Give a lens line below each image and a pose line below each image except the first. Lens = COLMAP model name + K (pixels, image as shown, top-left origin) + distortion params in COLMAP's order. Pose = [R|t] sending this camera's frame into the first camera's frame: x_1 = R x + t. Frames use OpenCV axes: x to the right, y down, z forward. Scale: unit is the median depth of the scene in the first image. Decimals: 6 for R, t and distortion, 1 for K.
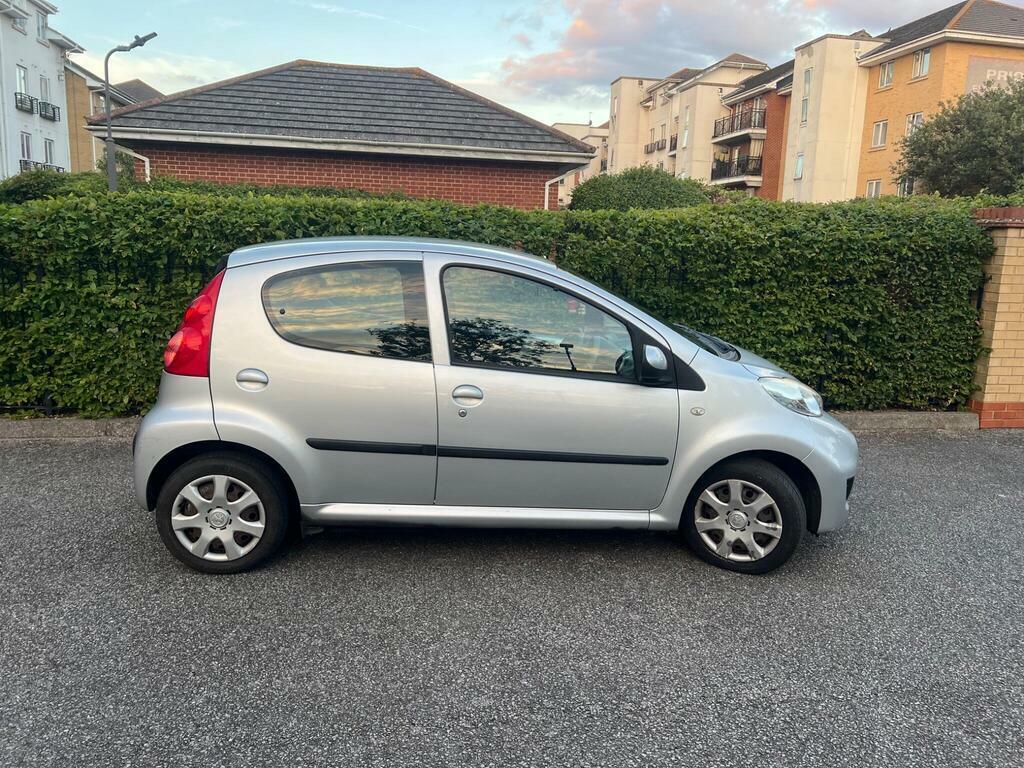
lens RADIAL K [[797.4, 0, 530.6], [0, 797.4, 377.8], [0, 0, 1]] dist [0.037970, -0.052235]
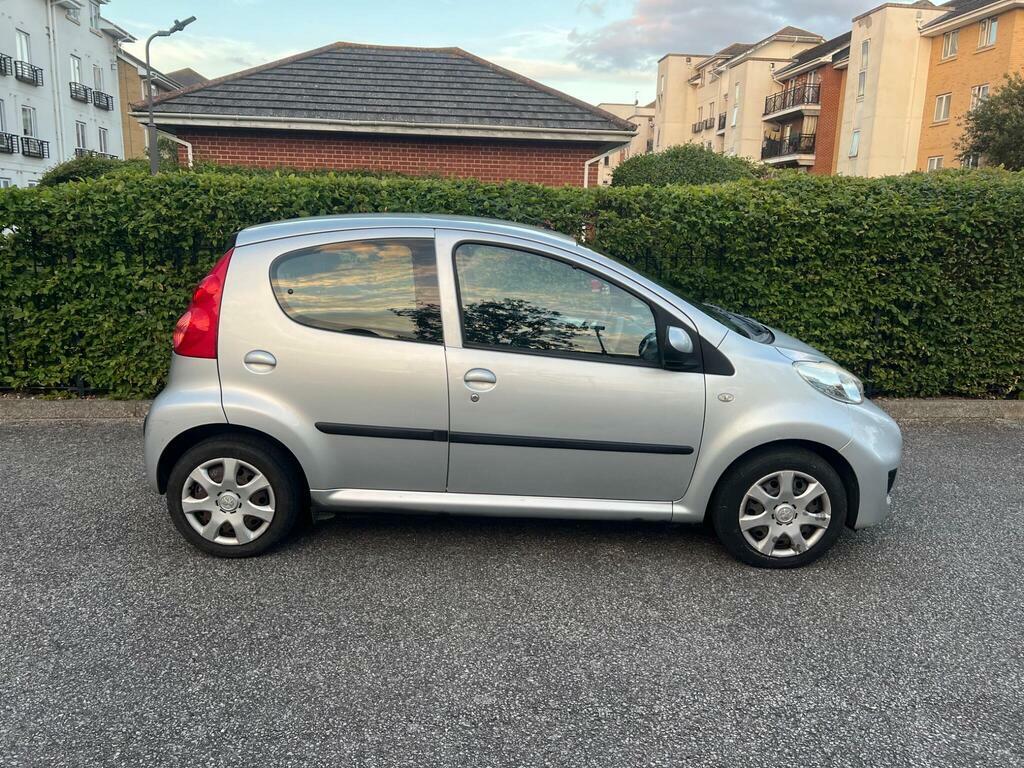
lens RADIAL K [[798.0, 0, 515.1], [0, 798.0, 385.3], [0, 0, 1]] dist [0.036387, -0.048893]
pose [[0.997195, 0.006554, -0.074559, 0.018410], [-0.004472, 0.999596, 0.028055, 0.001792], [0.074712, -0.027643, 0.996822, 0.026524]]
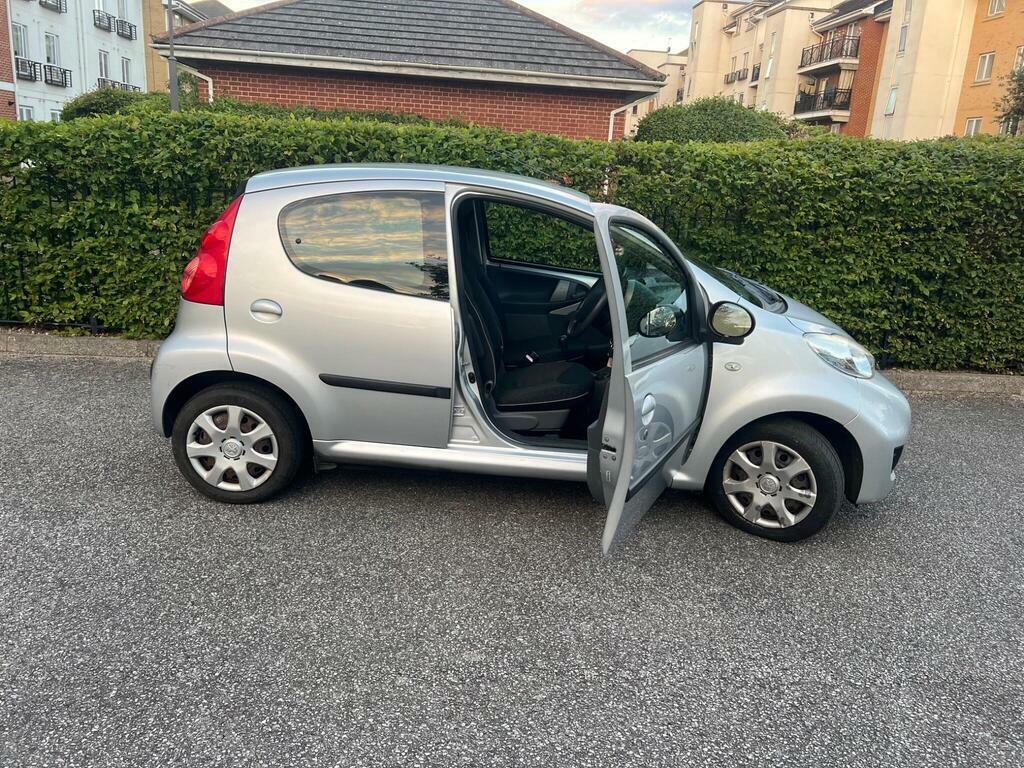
lens RADIAL K [[797.6, 0, 513.5], [0, 797.6, 382.2], [0, 0, 1]] dist [0.036277, -0.047504]
pose [[0.994027, 0.054054, -0.094804, 0.025564], [-0.045695, 0.995052, 0.088223, -0.005481], [0.099104, -0.083364, 0.991579, 0.030080]]
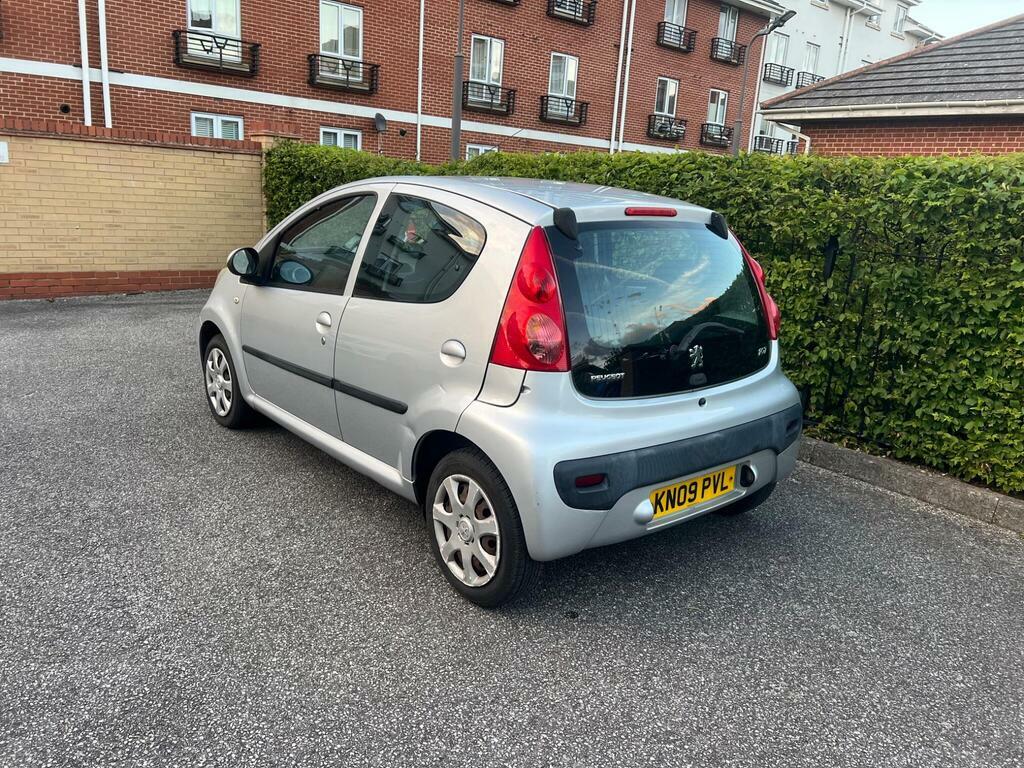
lens RADIAL K [[795.4, 0, 500.0], [0, 795.4, 385.7], [0, 0, 1]] dist [0.032654, -0.037428]
pose [[0.475617, 0.208299, -0.854634, 0.561290], [-0.196778, 0.972132, 0.127427, -0.035852], [0.857360, 0.107567, 0.503351, 0.369765]]
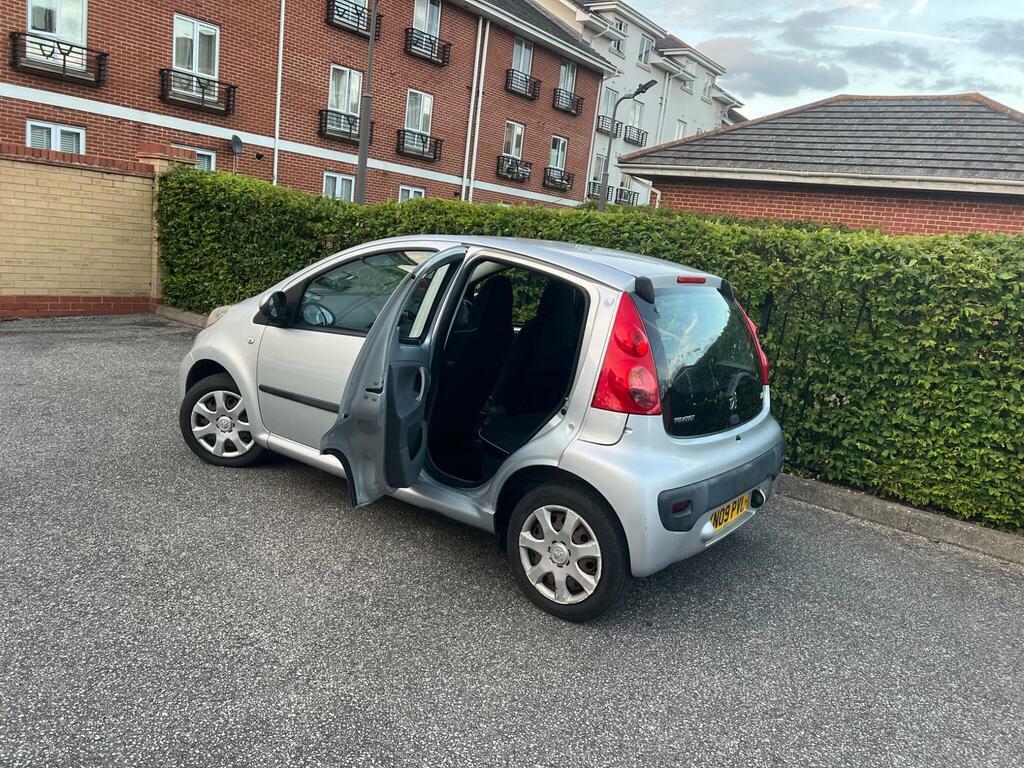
lens RADIAL K [[799.1, 0, 512.0], [0, 799.1, 384.0], [0, 0, 1]] dist [0.044323, -0.061308]
pose [[0.668879, 0.179804, -0.721298, 0.517233], [-0.217311, 0.975216, 0.041583, -0.017482], [0.710898, 0.128932, 0.691376, 0.201623]]
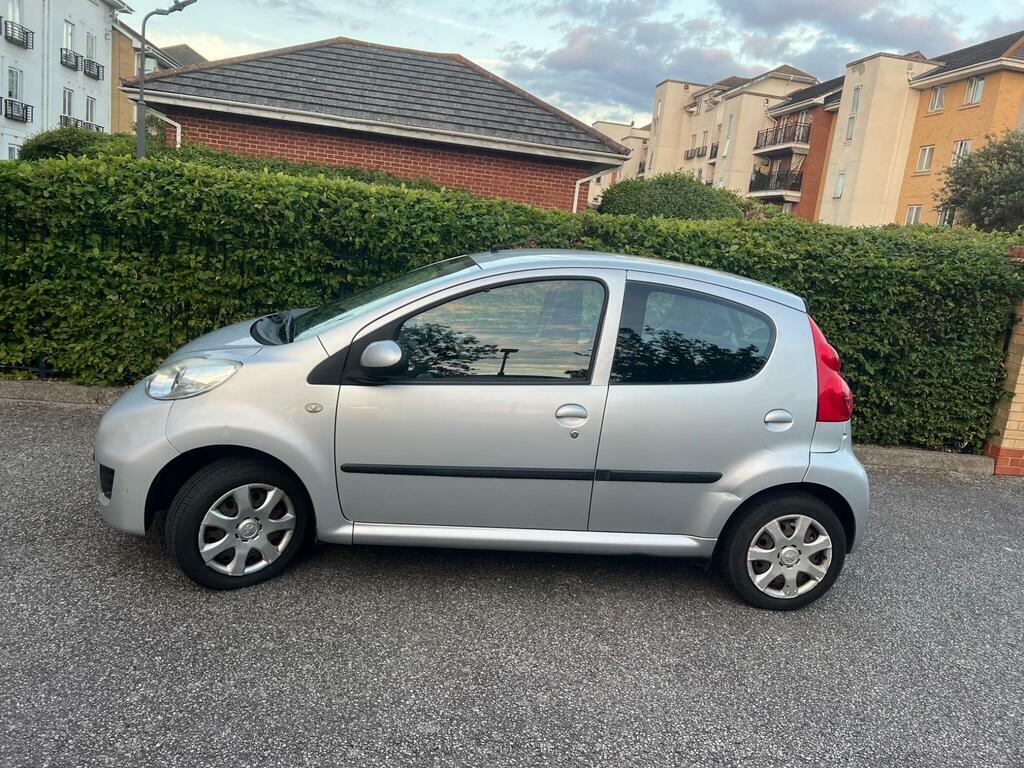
lens RADIAL K [[796.5, 0, 531.2], [0, 796.5, 384.2], [0, 0, 1]] dist [0.040360, -0.055574]
pose [[0.995858, 0.087624, -0.024266, 0.020240], [-0.087275, 0.996070, 0.015061, -0.010985], [0.025491, -0.012880, 0.999592, 0.024377]]
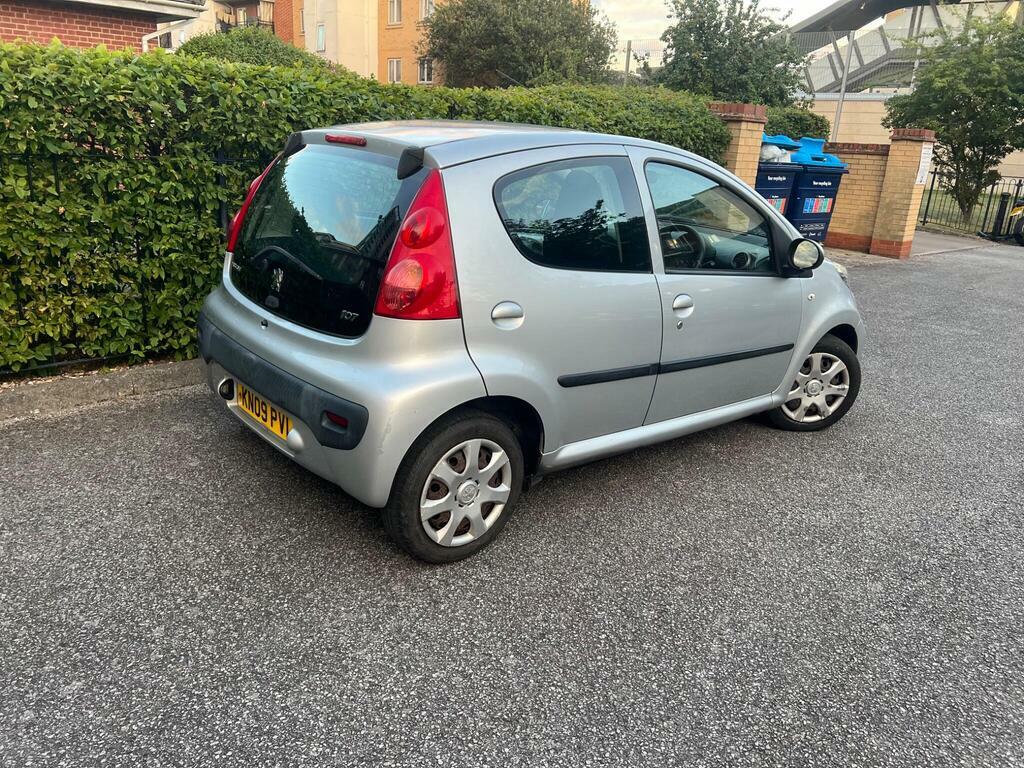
lens RADIAL K [[786.9, 0, 535.4], [0, 786.9, 384.2], [0, 0, 1]] dist [0.051963, -0.064605]
pose [[0.802996, -0.164978, 0.572696, -0.412256], [0.072758, 0.980872, 0.180546, -0.035909], [-0.591527, -0.103309, 0.799639, 0.186370]]
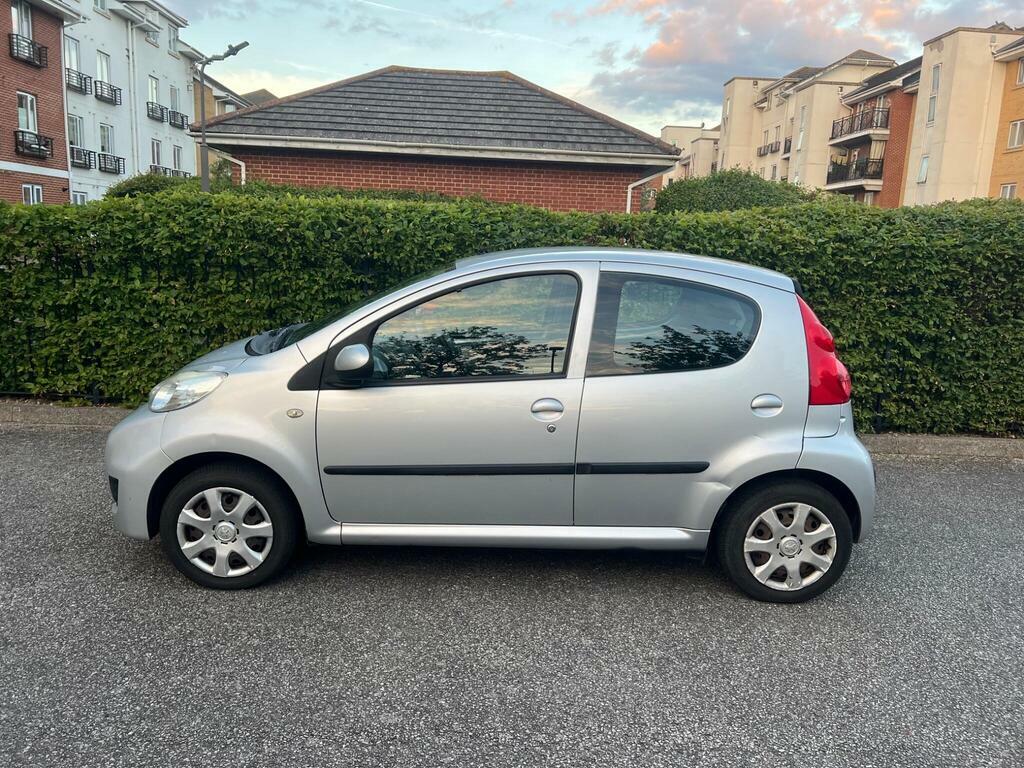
lens RADIAL K [[798.2, 0, 522.3], [0, 798.2, 386.7], [0, 0, 1]] dist [0.039810, -0.054375]
pose [[0.988877, 0.036372, -0.144222, 0.092278], [-0.035681, 0.999336, 0.007379, -0.003333], [0.144394, -0.002151, 0.989518, 0.027625]]
